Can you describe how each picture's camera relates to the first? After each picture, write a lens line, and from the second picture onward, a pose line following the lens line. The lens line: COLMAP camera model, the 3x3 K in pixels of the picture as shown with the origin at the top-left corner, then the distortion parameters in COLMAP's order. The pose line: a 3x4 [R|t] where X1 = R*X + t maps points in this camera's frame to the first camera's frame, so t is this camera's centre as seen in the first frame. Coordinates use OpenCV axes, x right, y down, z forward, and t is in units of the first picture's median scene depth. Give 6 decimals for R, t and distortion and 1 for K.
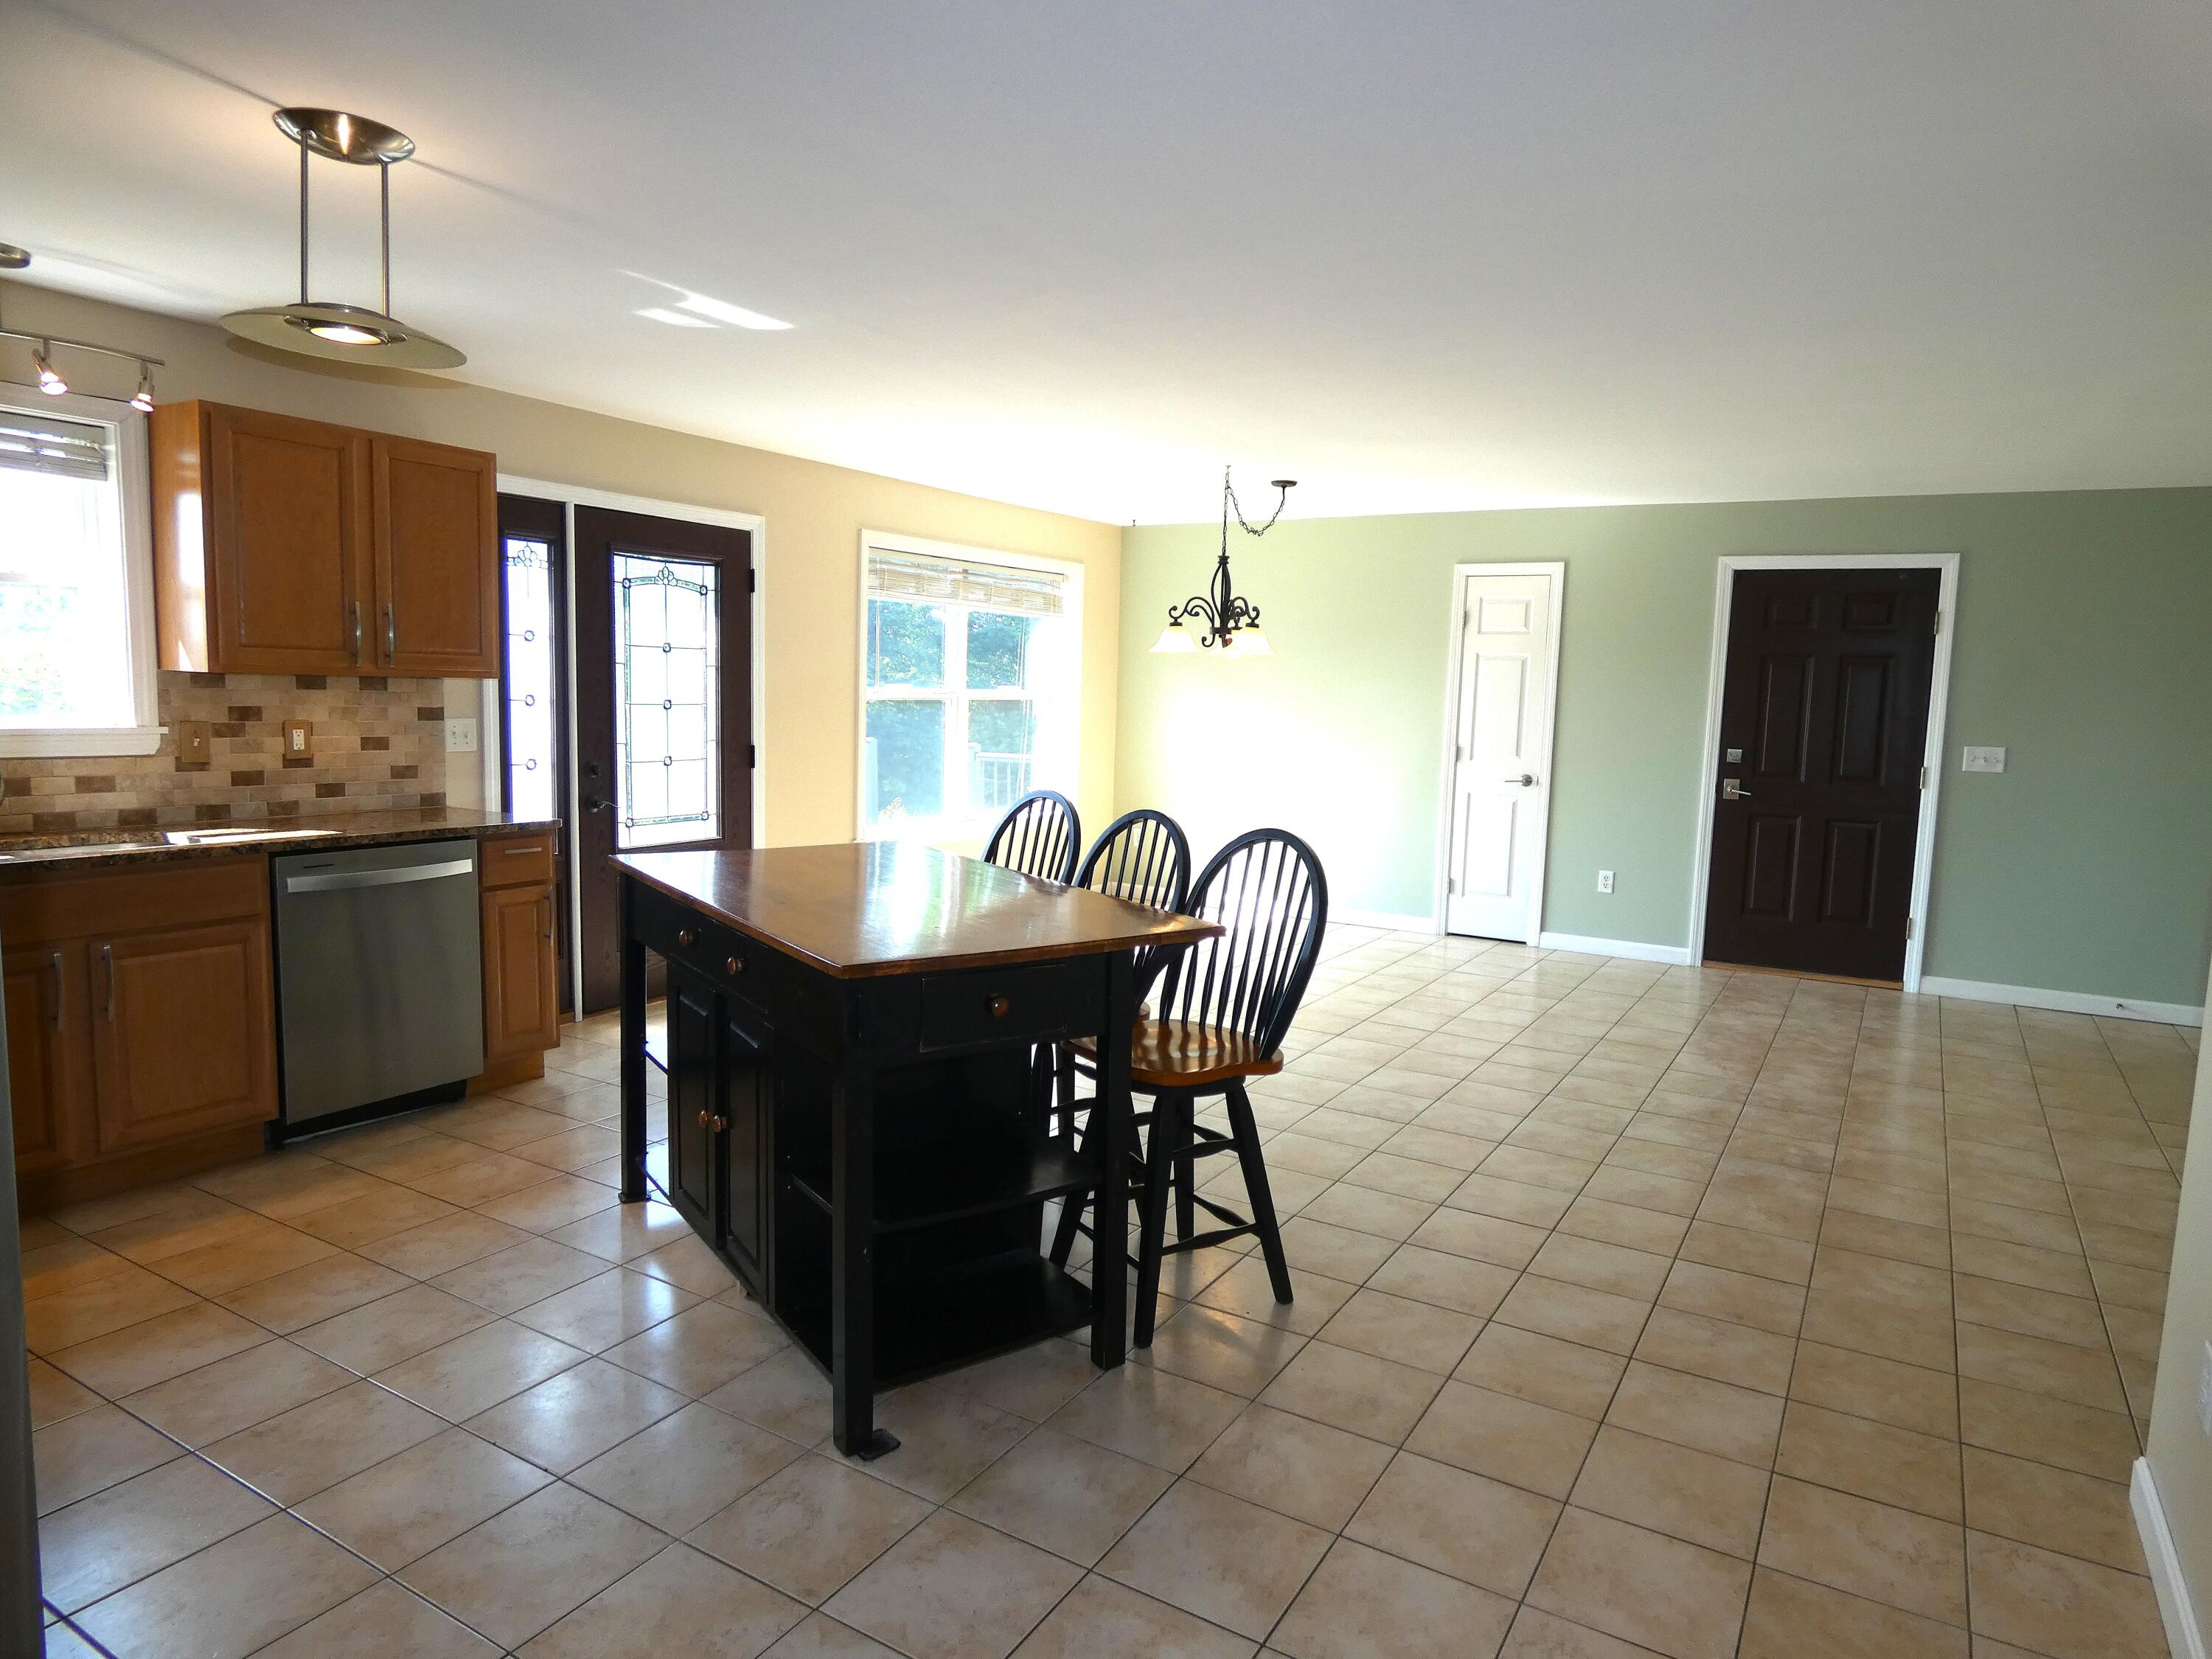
lens RADIAL K [[1331.1, 0, 1143.4], [0, 1331.1, 835.0], [0, 0, 1]] dist [-0.002033, 0.000540]
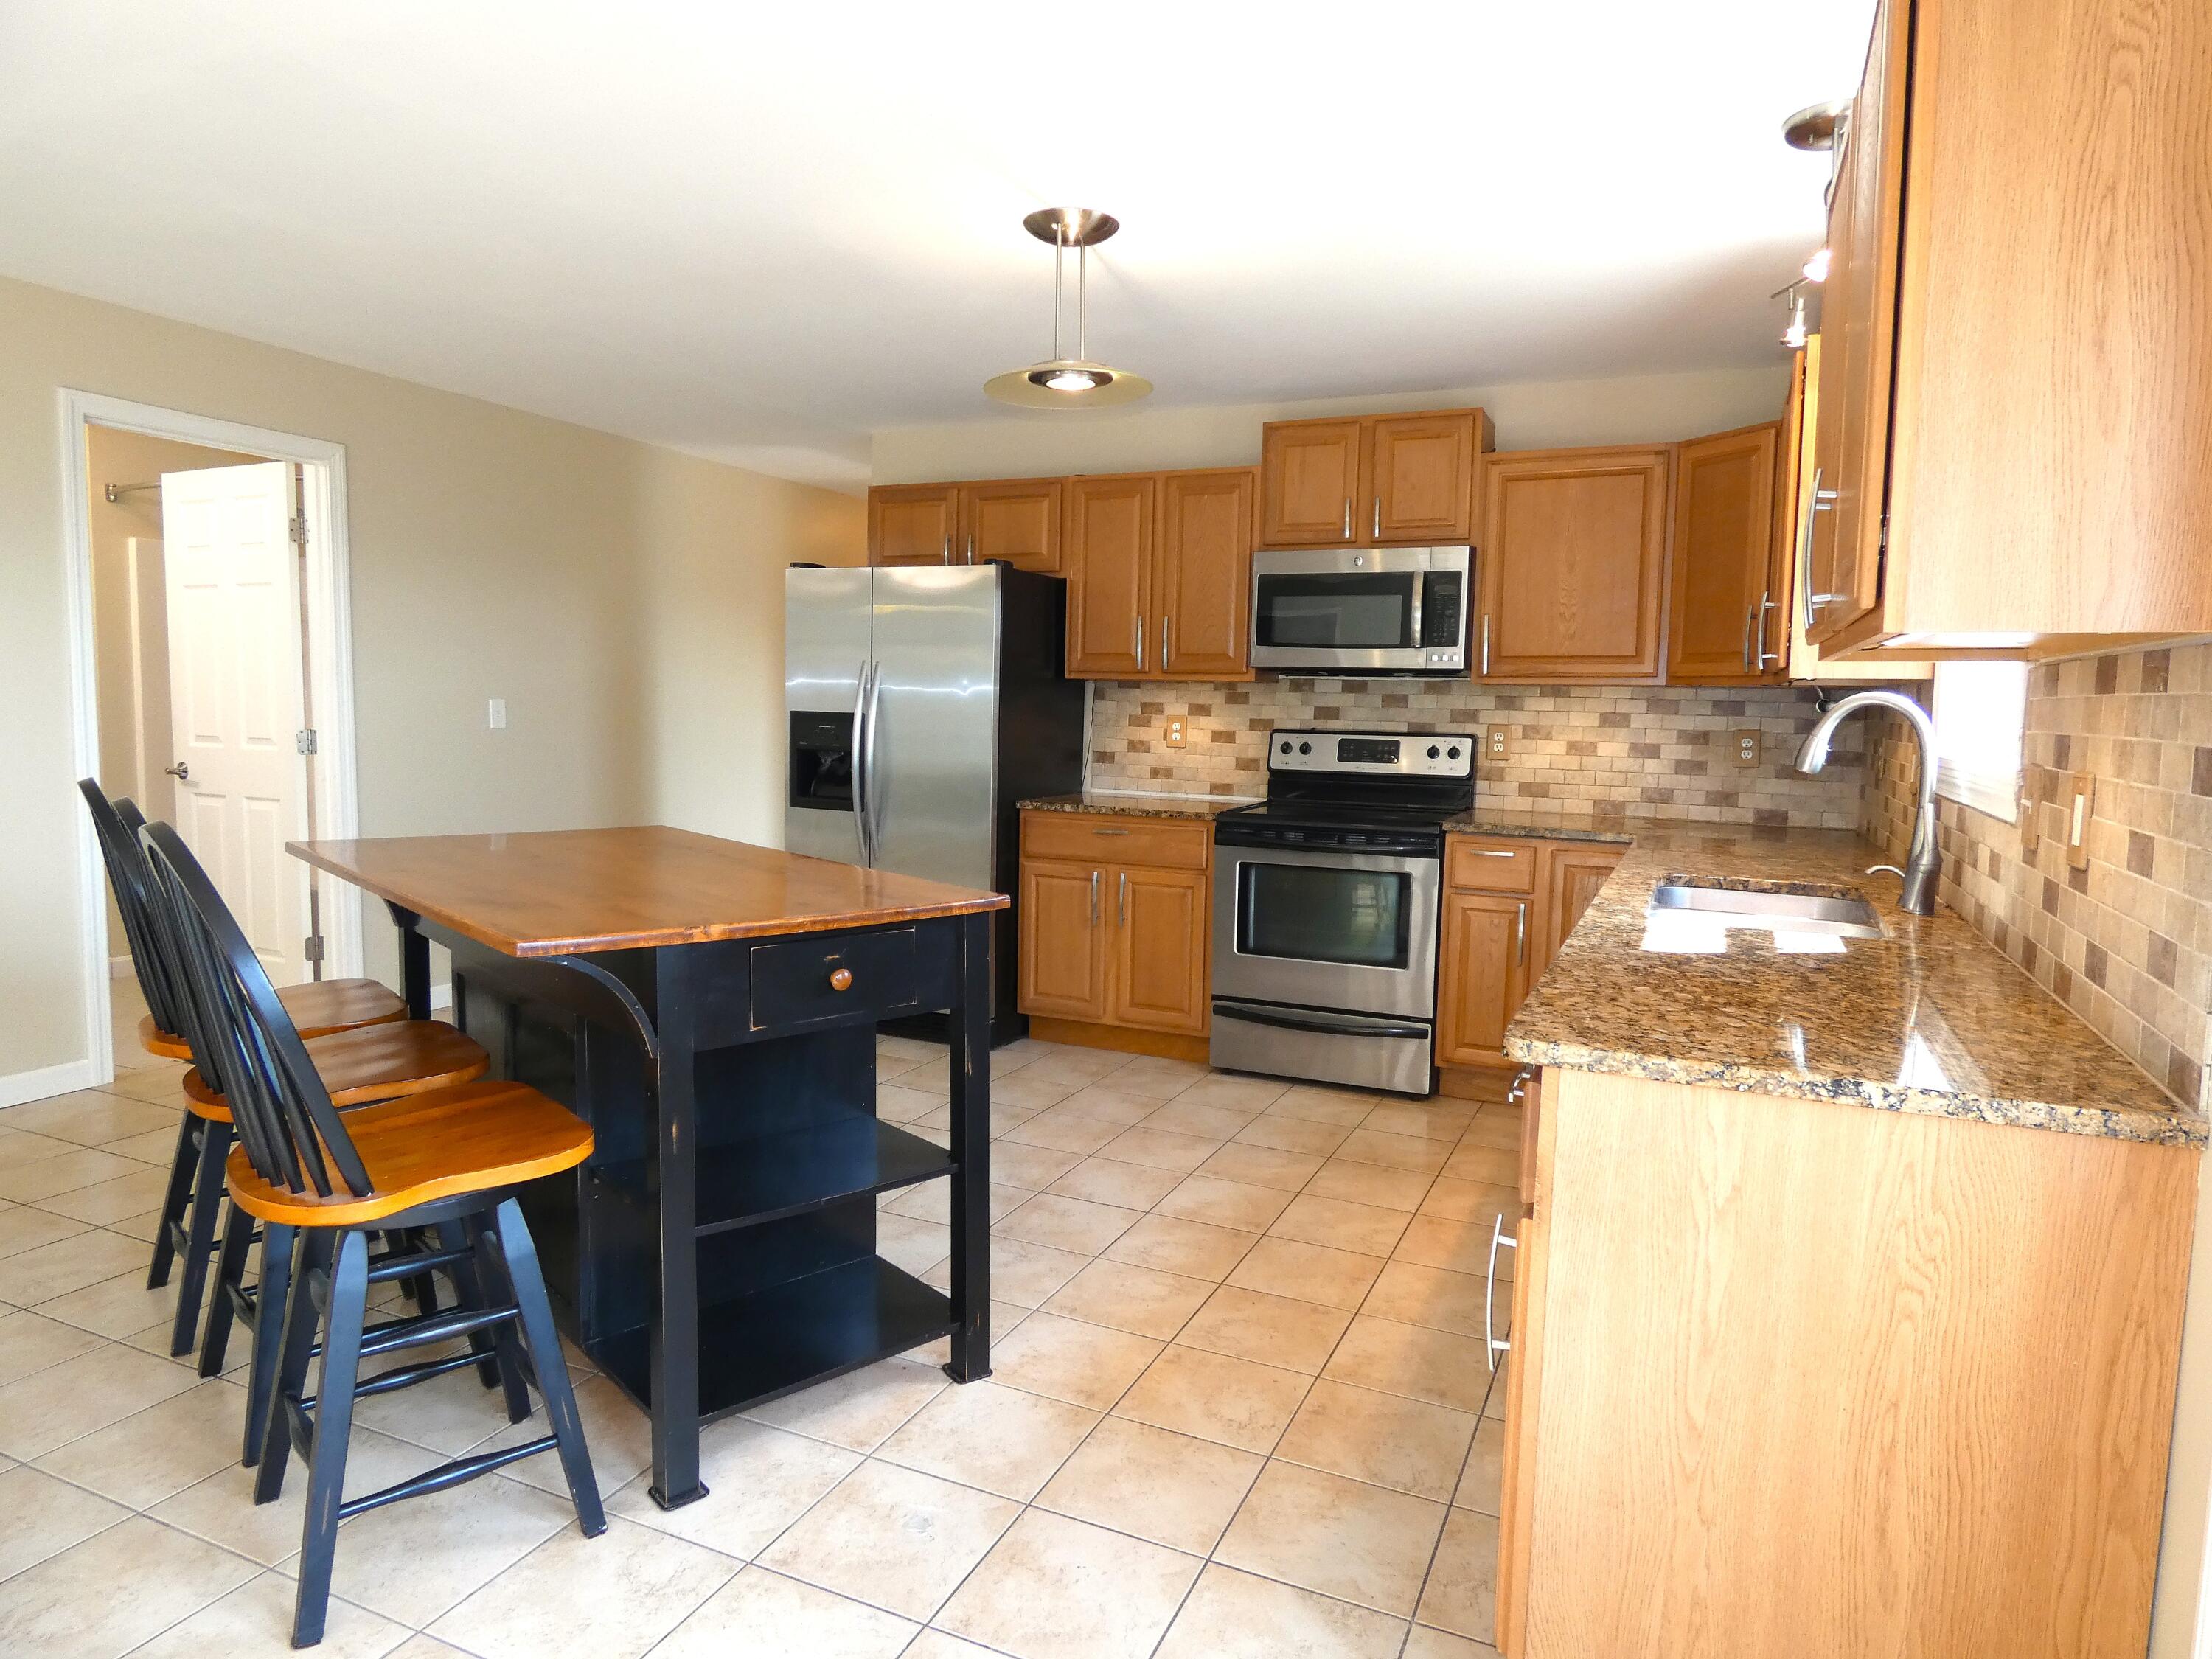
lens RADIAL K [[1331.1, 0, 1113.9], [0, 1331.1, 828.3], [0, 0, 1]] dist [-0.002033, 0.000540]
pose [[-0.993254, -0.043192, -0.107614, -0.279994], [-0.064389, 0.977254, 0.202060, -0.119187], [0.096439, 0.207626, -0.973443, 1.237233]]
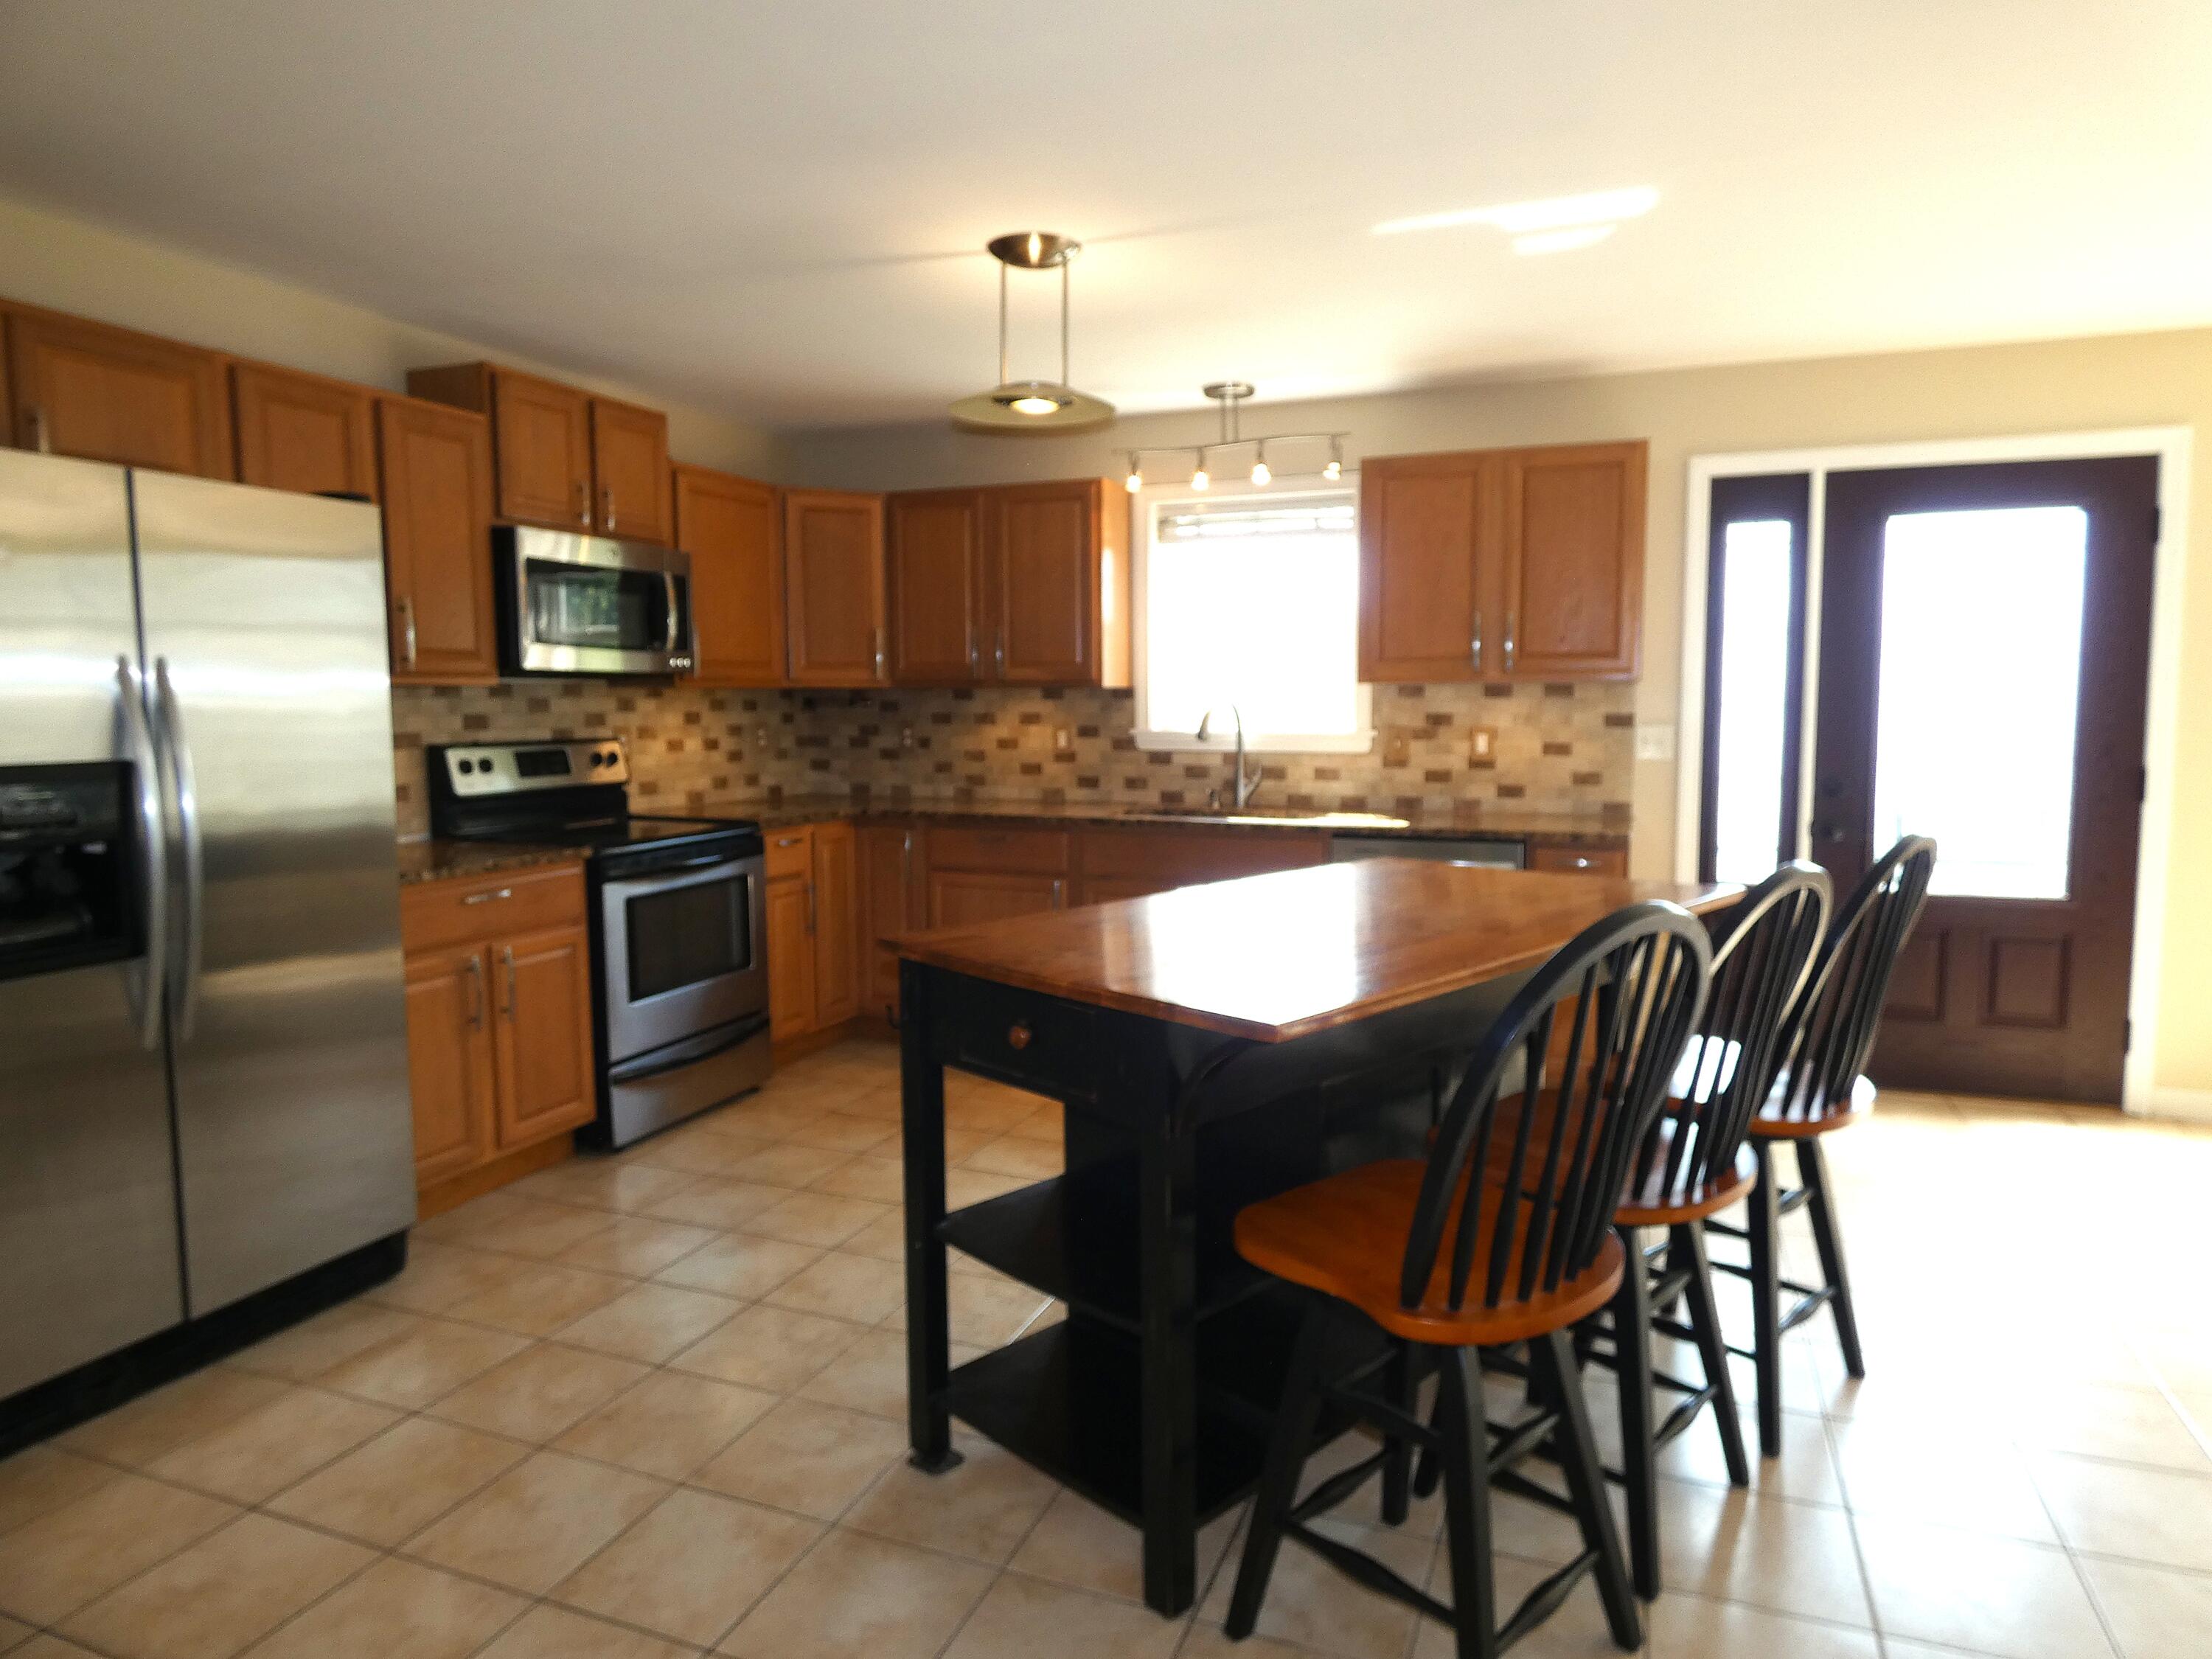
lens RADIAL K [[1331.1, 0, 1113.2], [0, 1331.1, 825.6], [0, 0, 1]] dist [-0.002033, 0.000540]
pose [[0.149288, 0.059763, -0.986986, 0.373505], [-0.101939, 0.993783, 0.044756, -0.020479], [0.983525, 0.093931, 0.154452, 0.488158]]
